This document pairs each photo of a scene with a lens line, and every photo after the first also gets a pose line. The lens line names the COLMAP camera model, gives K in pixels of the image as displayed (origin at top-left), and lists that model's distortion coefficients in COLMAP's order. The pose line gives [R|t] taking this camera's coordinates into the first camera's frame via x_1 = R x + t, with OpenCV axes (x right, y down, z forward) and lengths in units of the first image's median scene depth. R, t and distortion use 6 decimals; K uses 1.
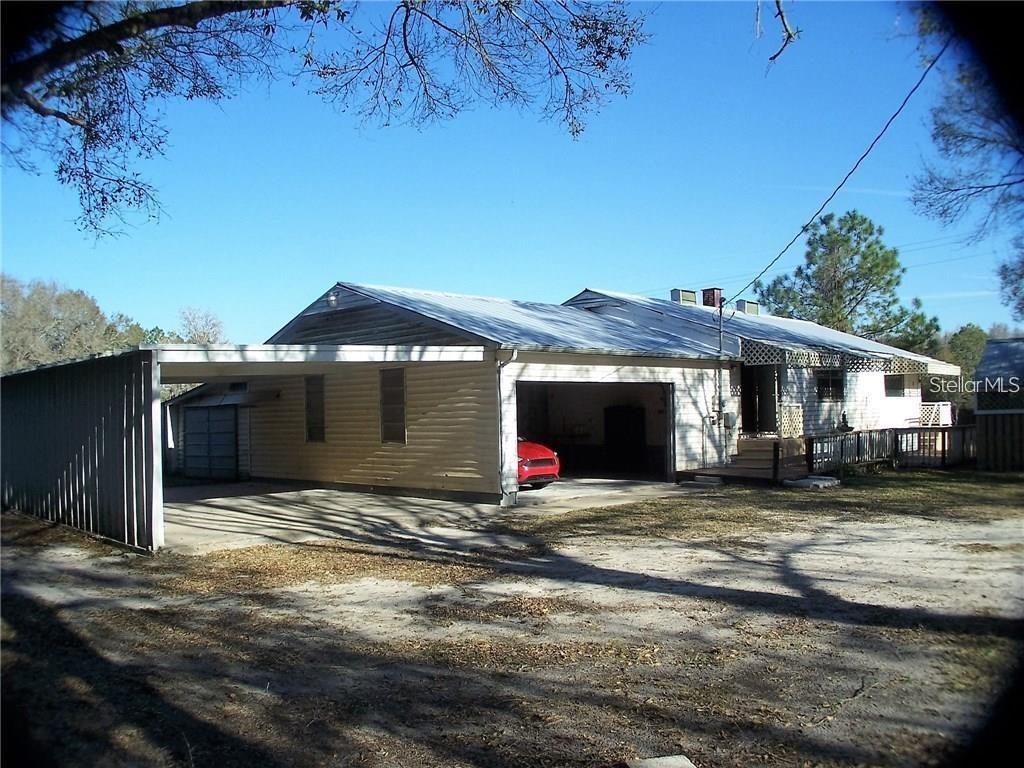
lens RADIAL K [[871.5, 0, 512.4], [0, 871.5, 403.4], [0, 0, 1]] dist [-0.235938, 0.079853]
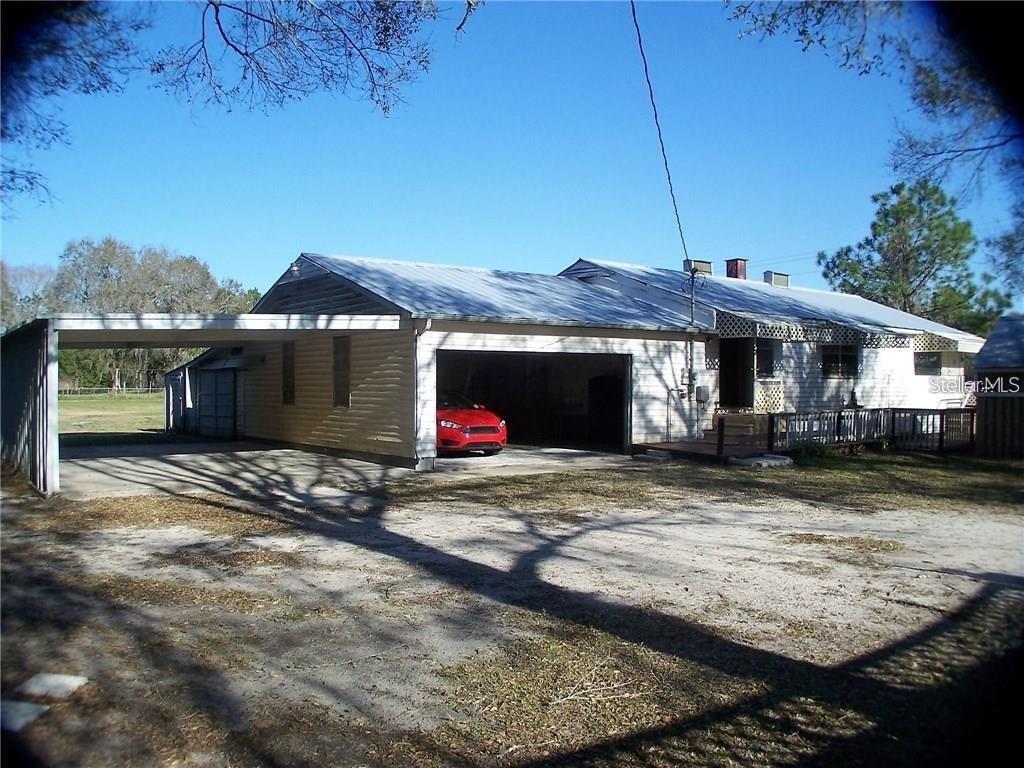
lens RADIAL K [[871.5, 0, 512.4], [0, 871.5, 403.4], [0, 0, 1]] dist [-0.235938, 0.079853]
pose [[0.989001, 0.026358, -0.145540, 0.187056], [-0.021083, 0.999068, 0.037671, -0.001977], [0.146397, -0.034188, 0.988635, -0.000712]]
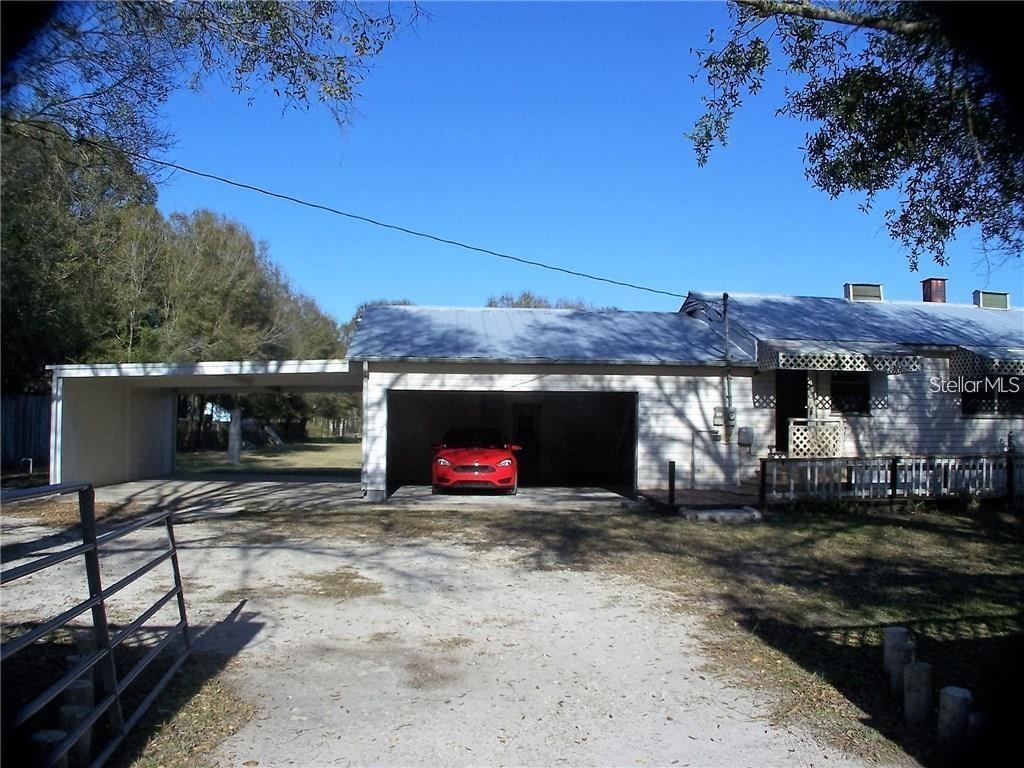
lens RADIAL K [[871.5, 0, 512.4], [0, 871.5, 403.4], [0, 0, 1]] dist [-0.235938, 0.079853]
pose [[0.765382, 0.012495, -0.643455, 0.640538], [-0.018569, 0.999824, -0.002672, -0.006099], [0.643308, 0.013993, 0.765479, 0.201553]]
